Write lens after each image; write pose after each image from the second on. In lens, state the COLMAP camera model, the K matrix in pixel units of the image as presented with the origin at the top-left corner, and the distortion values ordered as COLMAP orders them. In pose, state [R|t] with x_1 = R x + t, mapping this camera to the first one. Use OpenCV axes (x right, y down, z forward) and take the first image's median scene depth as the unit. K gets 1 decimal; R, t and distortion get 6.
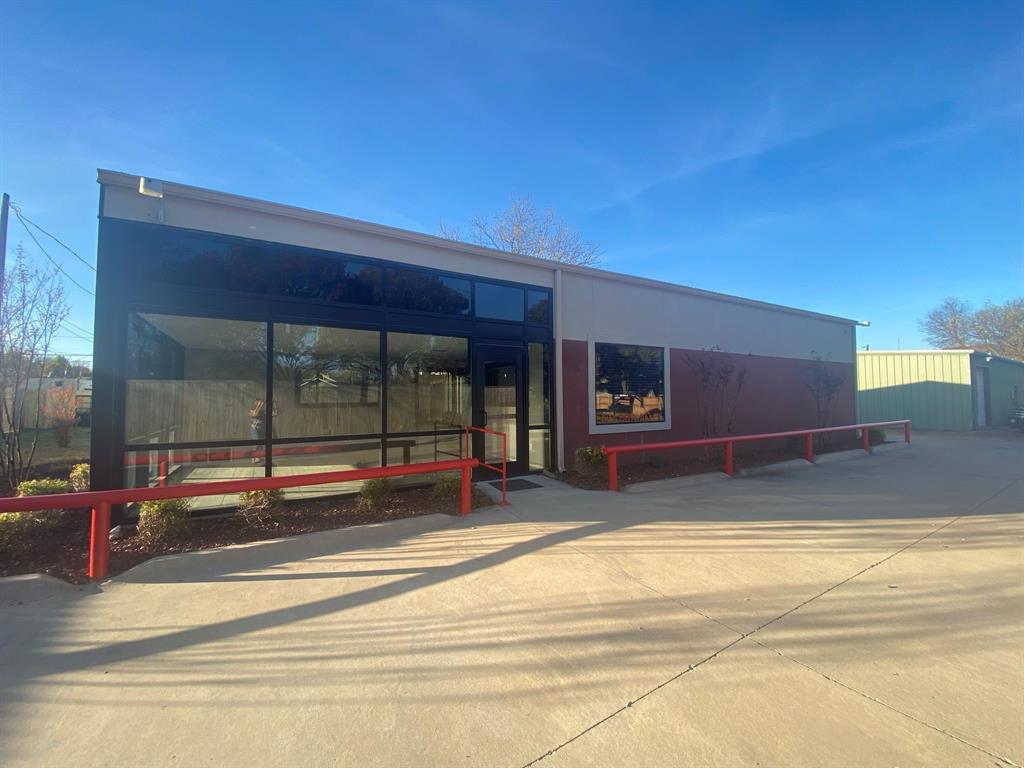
lens RADIAL K [[413.9, 0, 502.7], [0, 413.9, 377.7], [0, 0, 1]] dist [-0.001574, -0.006173]
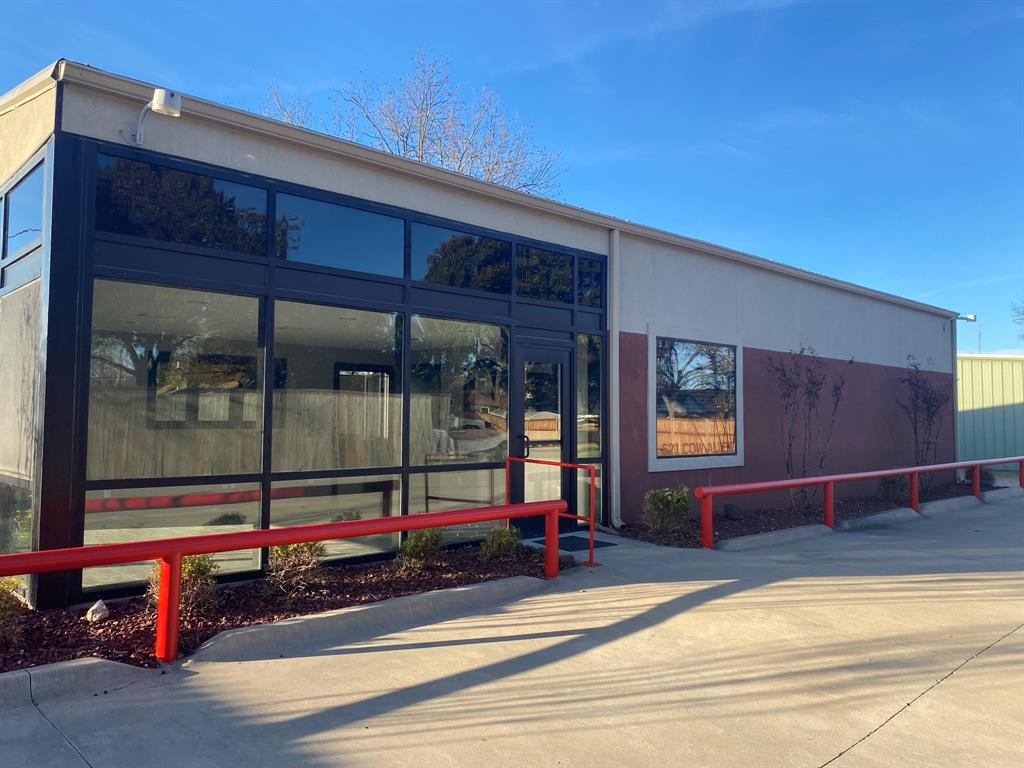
lens RADIAL K [[777.3, 0, 491.8], [0, 777.3, 369.1], [0, 0, 1]] dist [0.034541, -0.037477]
pose [[0.976458, 0.026896, 0.214022, -0.456910], [-0.023814, 0.999572, -0.016967, -0.005478], [-0.214387, 0.011471, 0.976681, -0.287571]]
